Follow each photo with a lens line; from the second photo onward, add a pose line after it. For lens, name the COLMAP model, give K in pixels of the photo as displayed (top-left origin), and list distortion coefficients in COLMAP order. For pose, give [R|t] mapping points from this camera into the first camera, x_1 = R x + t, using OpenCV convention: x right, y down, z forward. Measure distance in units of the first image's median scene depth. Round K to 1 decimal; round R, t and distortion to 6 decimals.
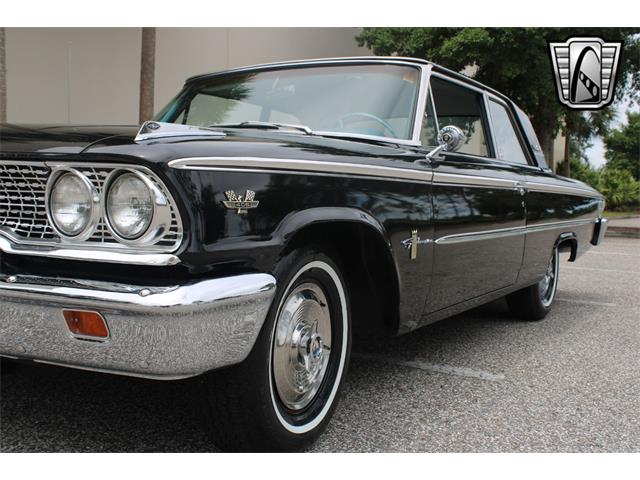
lens RADIAL K [[659.5, 0, 300.1], [0, 659.5, 237.8], [0, 0, 1]] dist [-0.060108, 0.014508]
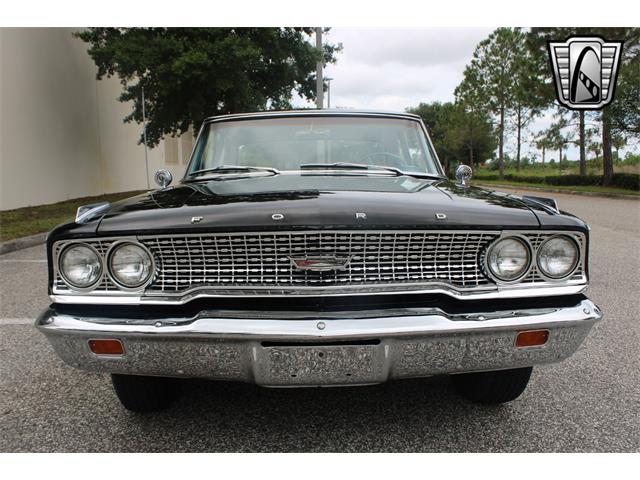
lens RADIAL K [[530.9, 0, 310.3], [0, 530.9, 240.0], [0, 0, 1]] dist [-0.154562, 0.132364]
pose [[0.845708, -0.094743, 0.525168, -1.255702], [0.065255, 0.995089, 0.074435, -0.196653], [-0.529641, -0.028681, 0.847737, 0.262577]]
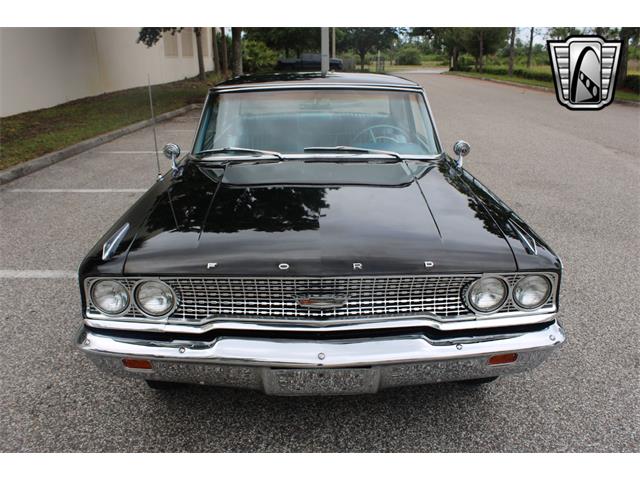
lens RADIAL K [[529.2, 0, 312.2], [0, 529.2, 237.6], [0, 0, 1]] dist [-0.151400, 0.125955]
pose [[0.847526, -0.193111, 0.494376, -1.273026], [0.060082, 0.960380, 0.272139, -0.537710], [-0.527342, -0.200942, 0.825550, 0.192860]]
